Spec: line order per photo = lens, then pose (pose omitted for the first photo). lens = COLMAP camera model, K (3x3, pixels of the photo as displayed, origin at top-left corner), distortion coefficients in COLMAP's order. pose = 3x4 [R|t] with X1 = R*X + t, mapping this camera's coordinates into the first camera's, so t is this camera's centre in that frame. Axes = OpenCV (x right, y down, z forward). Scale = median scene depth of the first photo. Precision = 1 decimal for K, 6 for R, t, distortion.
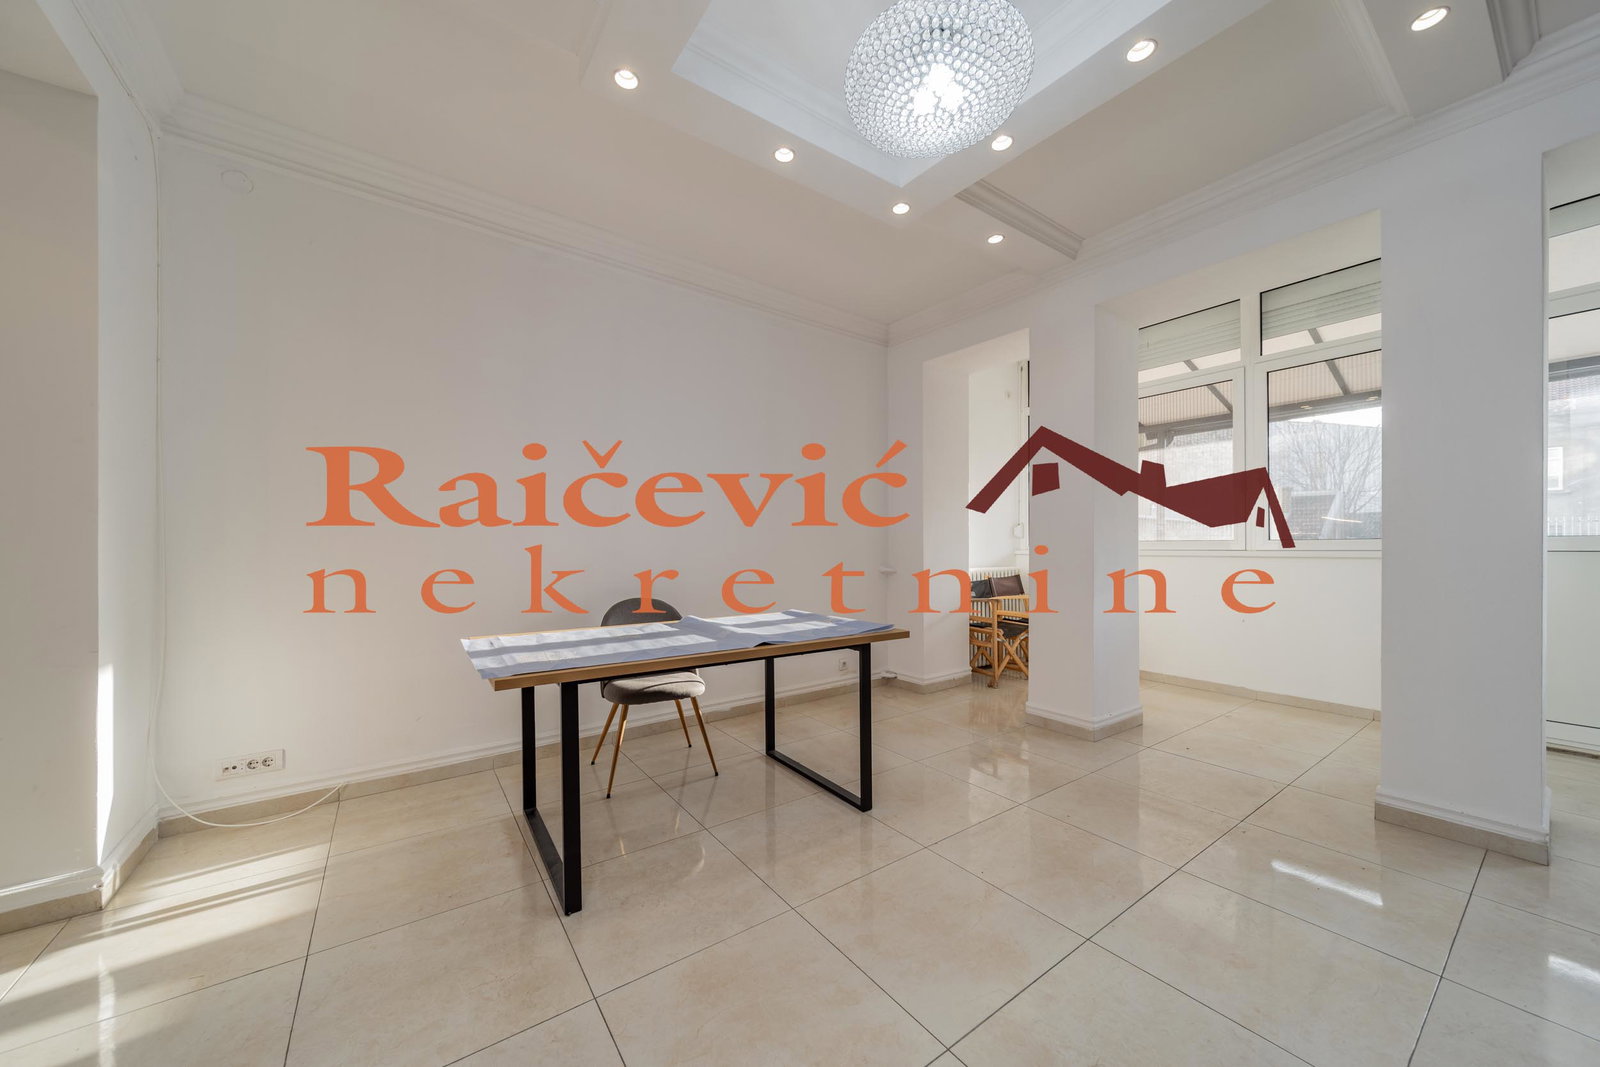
lens RADIAL K [[570.1, 0, 799.1], [0, 570.1, 540.9], [0, 0, 1]] dist [-0.003490, -0.000145]
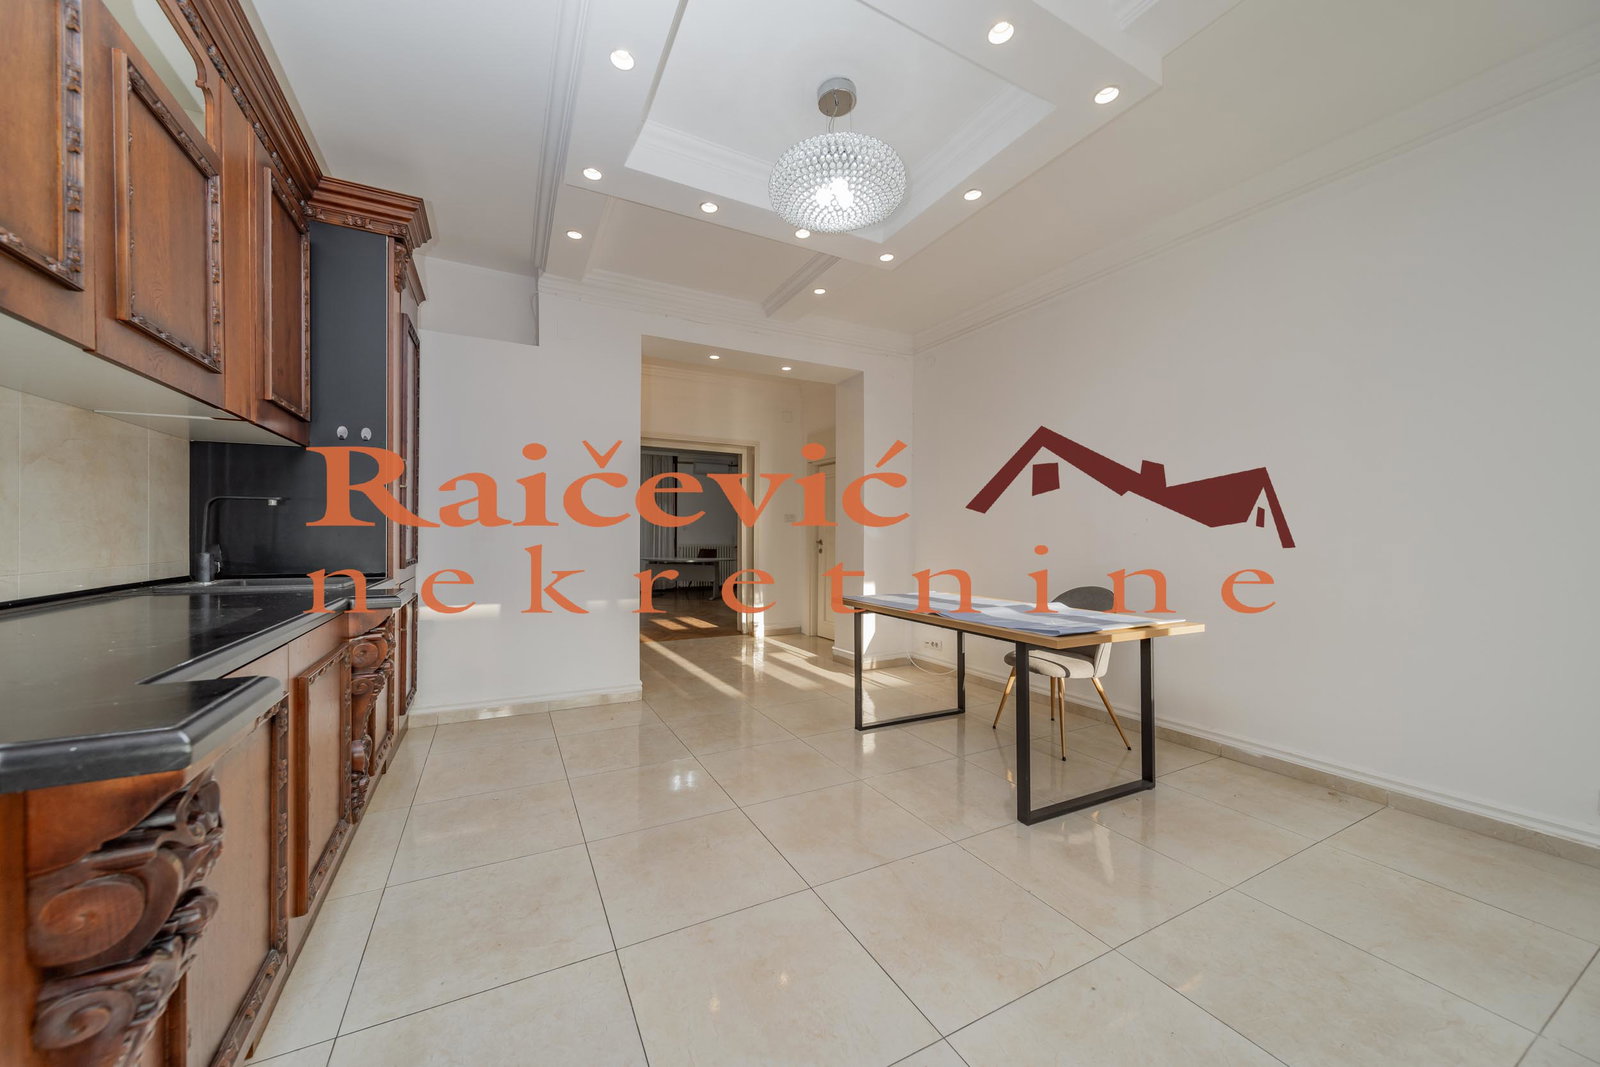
lens RADIAL K [[570.1, 0, 801.0], [0, 570.1, 538.4], [0, 0, 1]] dist [-0.003490, -0.000145]
pose [[-0.133000, 0.008512, -0.991079, 1.198231], [0.009283, 0.999930, 0.007342, -0.013586], [0.991073, -0.008224, -0.133070, 0.827726]]
